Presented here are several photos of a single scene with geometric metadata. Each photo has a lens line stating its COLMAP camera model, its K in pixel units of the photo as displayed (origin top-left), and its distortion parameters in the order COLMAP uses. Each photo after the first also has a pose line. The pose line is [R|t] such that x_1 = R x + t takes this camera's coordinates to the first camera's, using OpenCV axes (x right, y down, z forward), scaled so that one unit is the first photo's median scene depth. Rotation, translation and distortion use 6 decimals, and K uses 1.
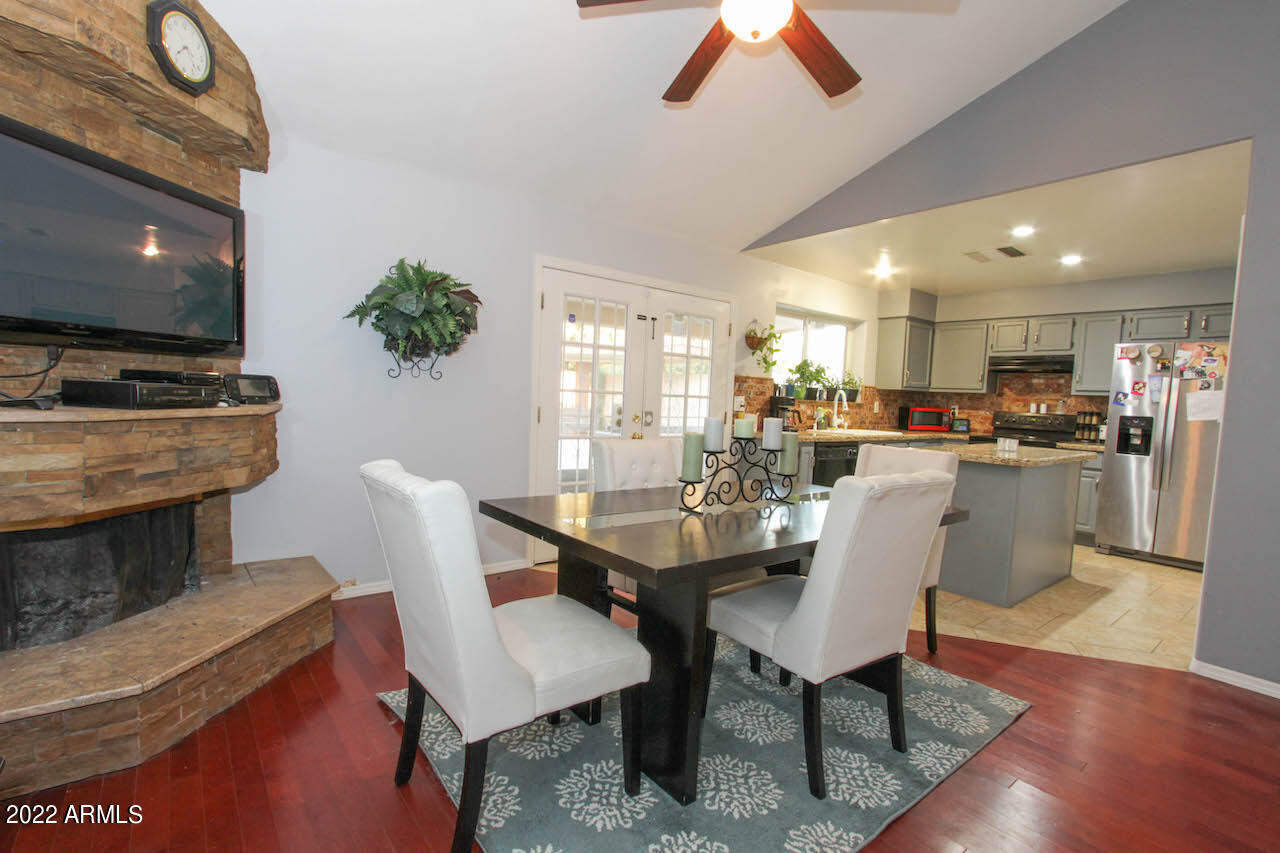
lens RADIAL K [[588.1, 0, 642.1], [0, 588.1, 440.4], [0, 0, 1]] dist [-0.031303, 0.007195]
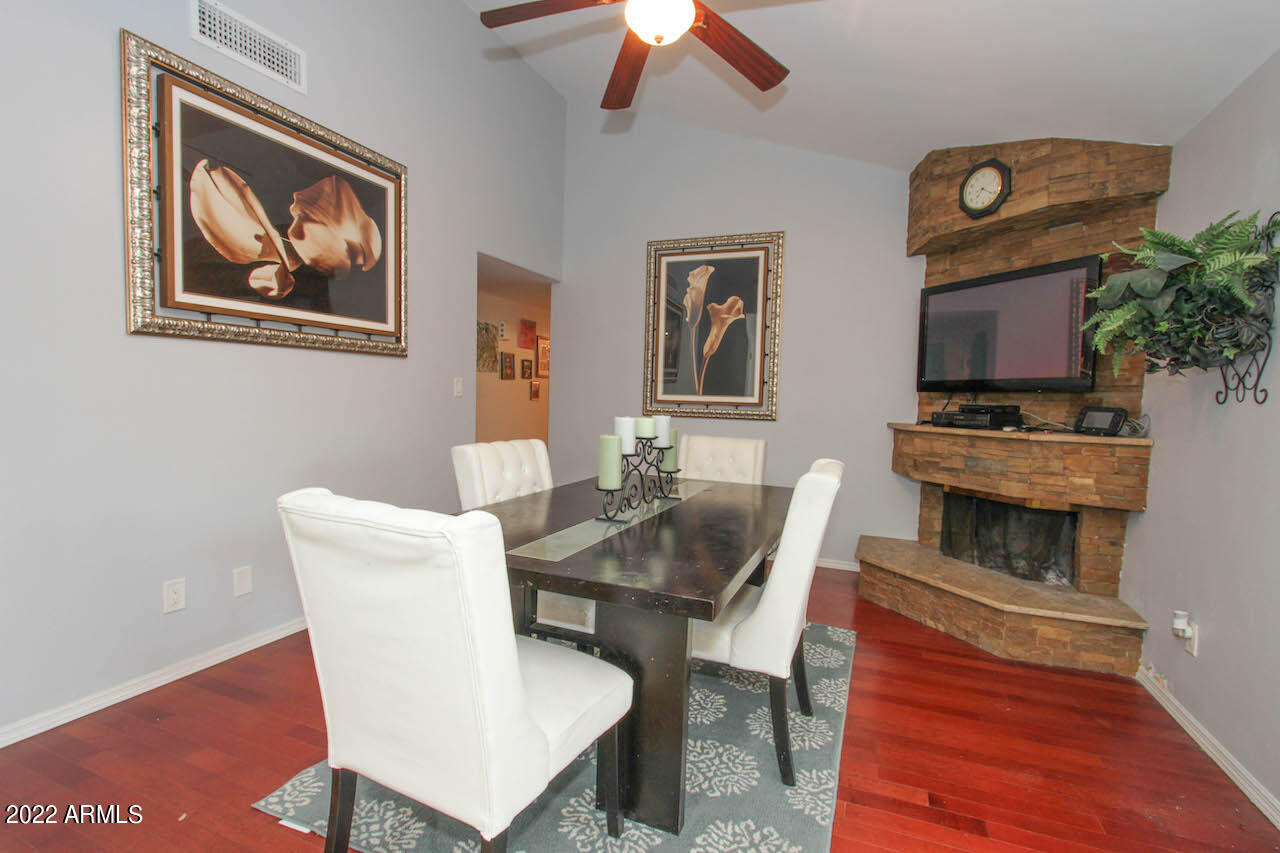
lens RADIAL K [[588.1, 0, 642.1], [0, 588.1, 440.4], [0, 0, 1]] dist [-0.031303, 0.007195]
pose [[-0.870735, -0.033117, -0.490636, 0.139990], [-0.103217, 0.987812, 0.116504, -0.023791], [0.480798, 0.152087, -0.863541, 0.395466]]
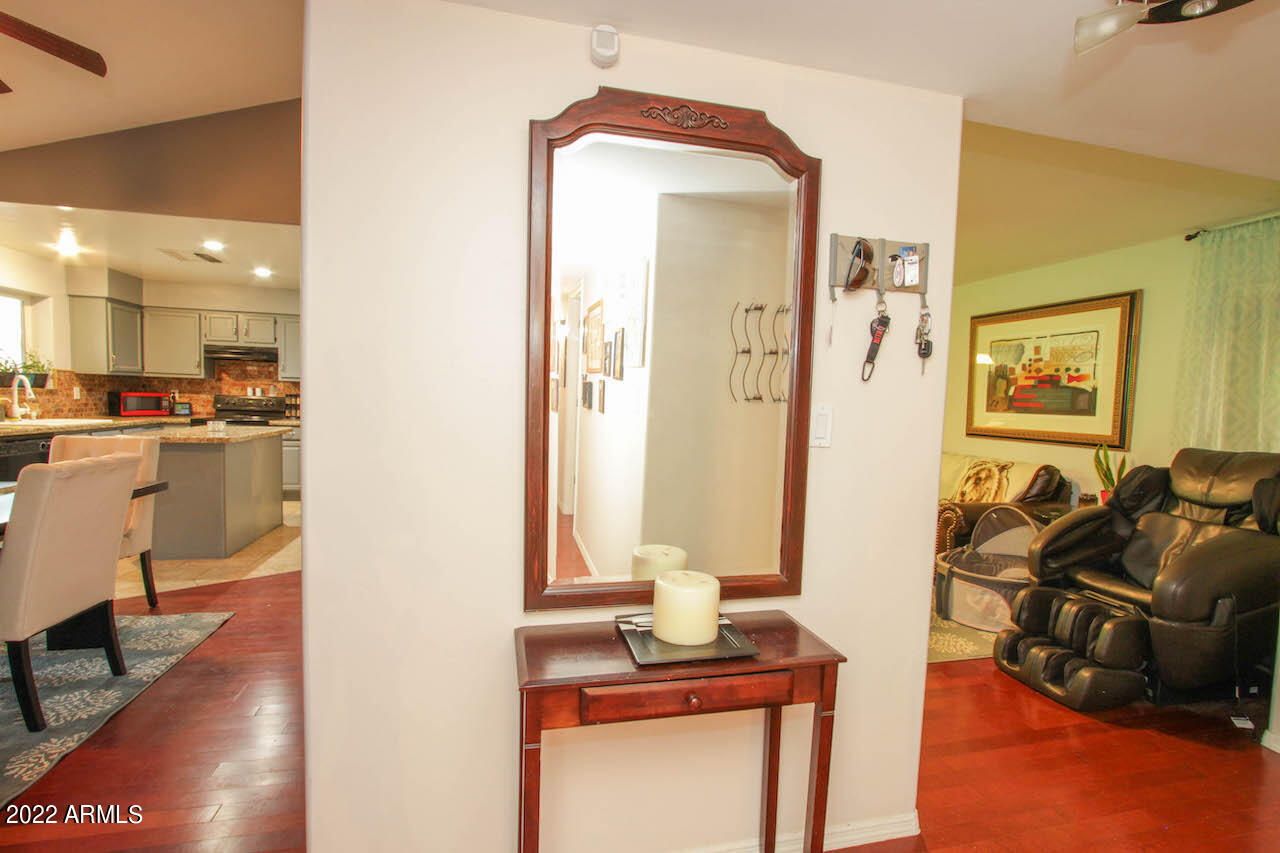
lens RADIAL K [[588.1, 0, 642.1], [0, 588.1, 440.4], [0, 0, 1]] dist [-0.031303, 0.007195]
pose [[0.412466, -0.088179, 0.906695, -0.061169], [0.052452, 0.995952, 0.072998, -0.002852], [-0.909462, 0.017449, 0.415421, -0.195997]]
